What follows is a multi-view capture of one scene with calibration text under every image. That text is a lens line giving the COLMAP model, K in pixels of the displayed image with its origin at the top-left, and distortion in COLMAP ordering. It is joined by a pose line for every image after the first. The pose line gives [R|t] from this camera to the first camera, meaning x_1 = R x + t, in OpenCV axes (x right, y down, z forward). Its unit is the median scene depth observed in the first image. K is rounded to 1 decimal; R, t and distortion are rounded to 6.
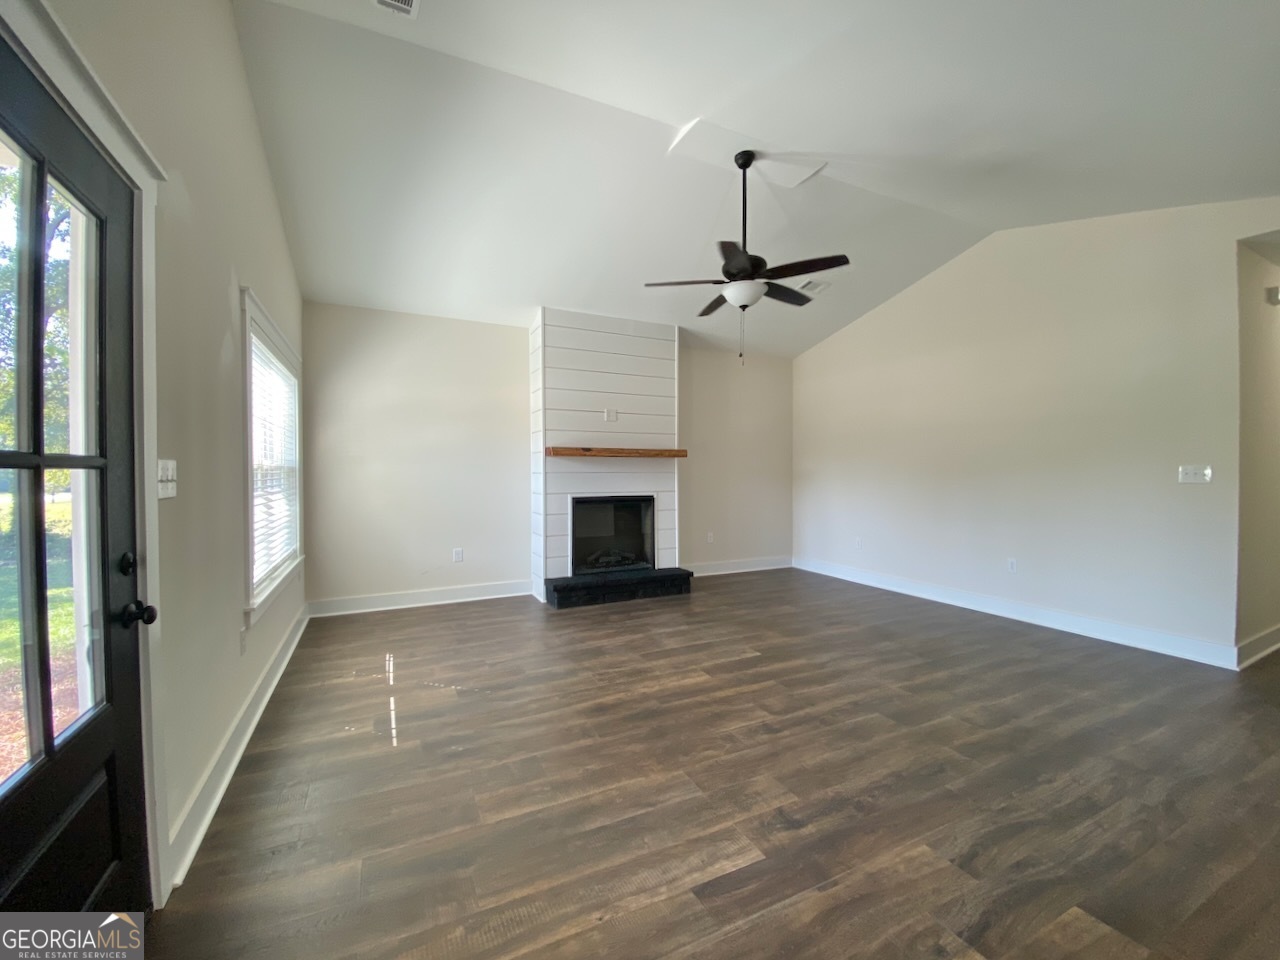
lens RADIAL K [[516.1, 0, 640.0], [0, 516.1, 480.0], [0, 0, 1]] dist [0.014379, -0.016030]
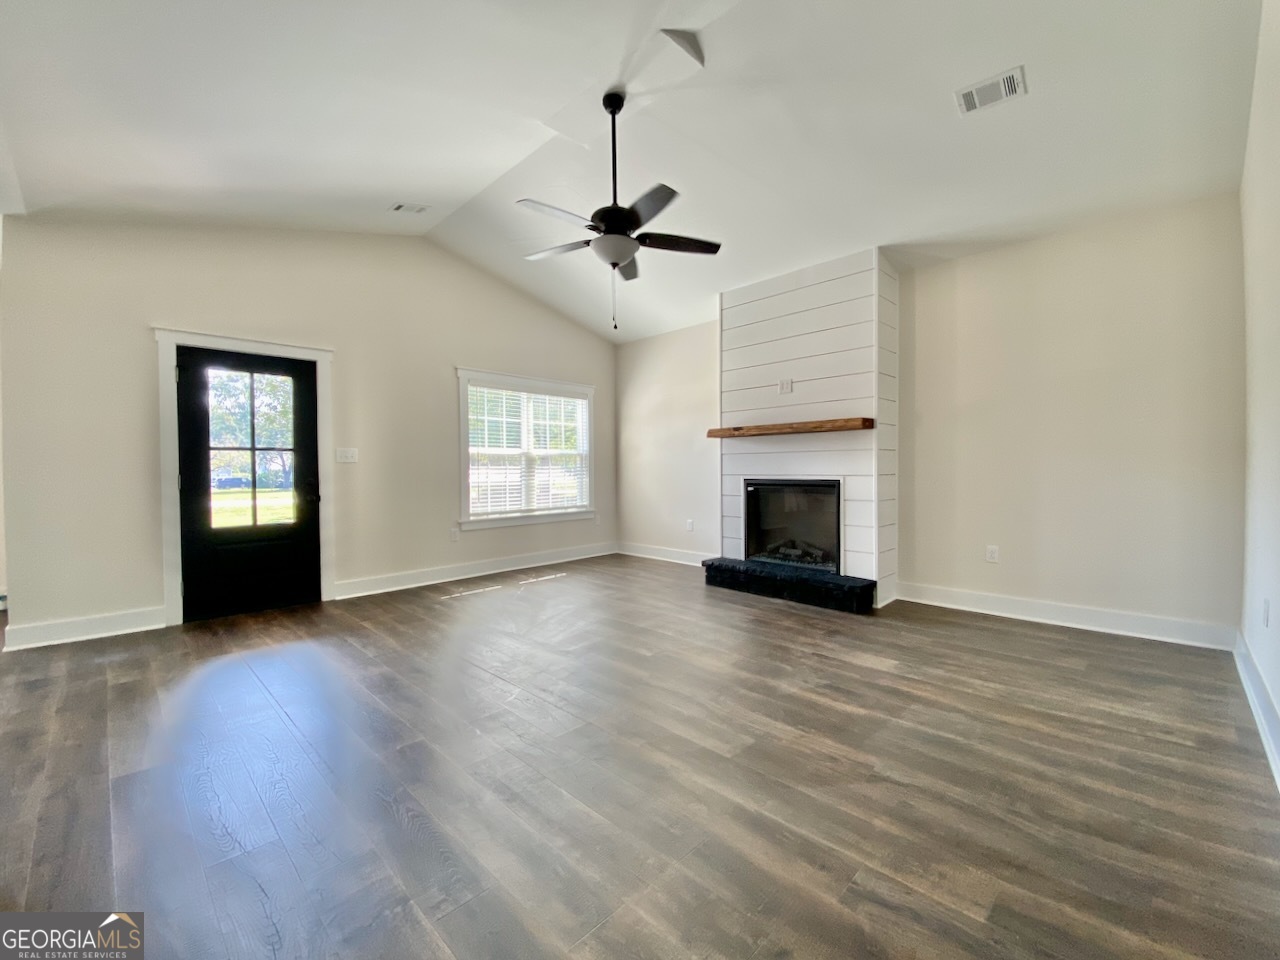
lens RADIAL K [[532.0, 0, 643.8], [0, 532.0, 476.2], [0, 0, 1]] dist [0.027905, -0.021742]
pose [[0.334150, 0.009193, -0.942475, 0.745377], [-0.009111, 0.999937, 0.006523, 0.023795], [0.942476, 0.006407, 0.334213, 0.488371]]
